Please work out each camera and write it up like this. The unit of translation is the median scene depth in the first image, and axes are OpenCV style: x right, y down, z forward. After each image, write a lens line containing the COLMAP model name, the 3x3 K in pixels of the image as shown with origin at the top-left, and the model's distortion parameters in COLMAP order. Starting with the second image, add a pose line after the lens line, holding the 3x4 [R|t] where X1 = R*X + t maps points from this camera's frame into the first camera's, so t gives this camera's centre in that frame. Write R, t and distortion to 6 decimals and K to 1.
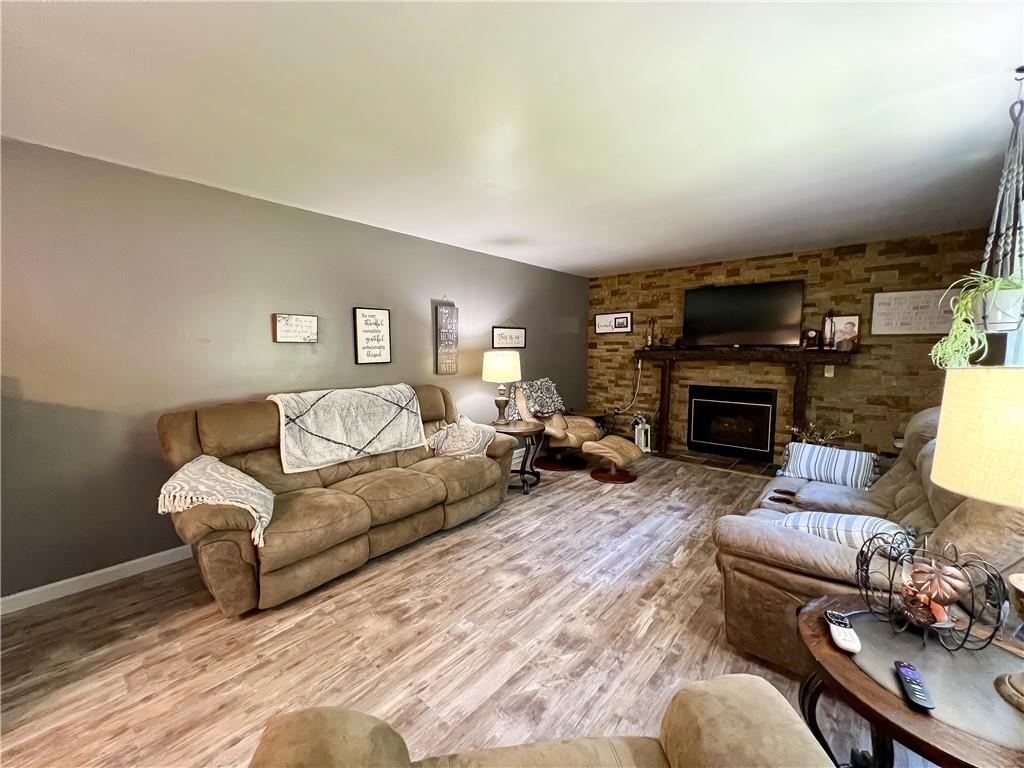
lens RADIAL K [[412.3, 0, 510.3], [0, 412.3, 384.3], [0, 0, 1]] dist [0.000943, 0.000085]
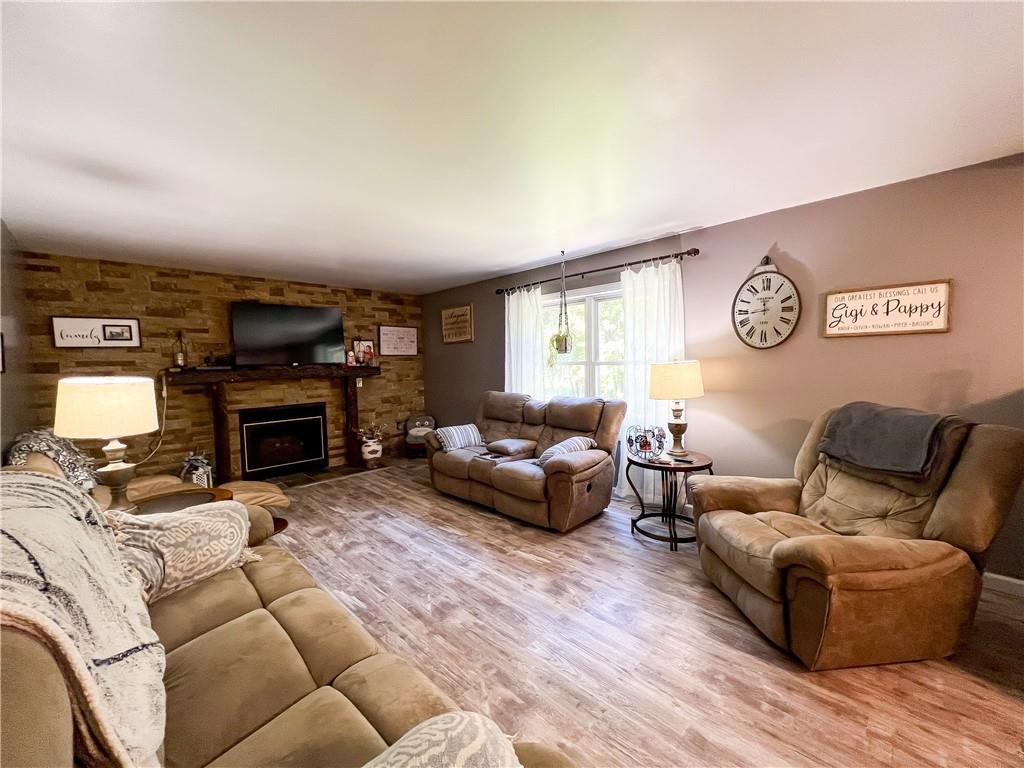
lens RADIAL K [[412.3, 0, 509.9], [0, 412.3, 385.4], [0, 0, 1]] dist [0.000943, 0.000085]
pose [[0.061683, -0.061155, 0.996220, -0.468298], [0.111358, 0.992311, 0.054020, -0.038043], [-0.991864, 0.107605, 0.068019, 0.418912]]
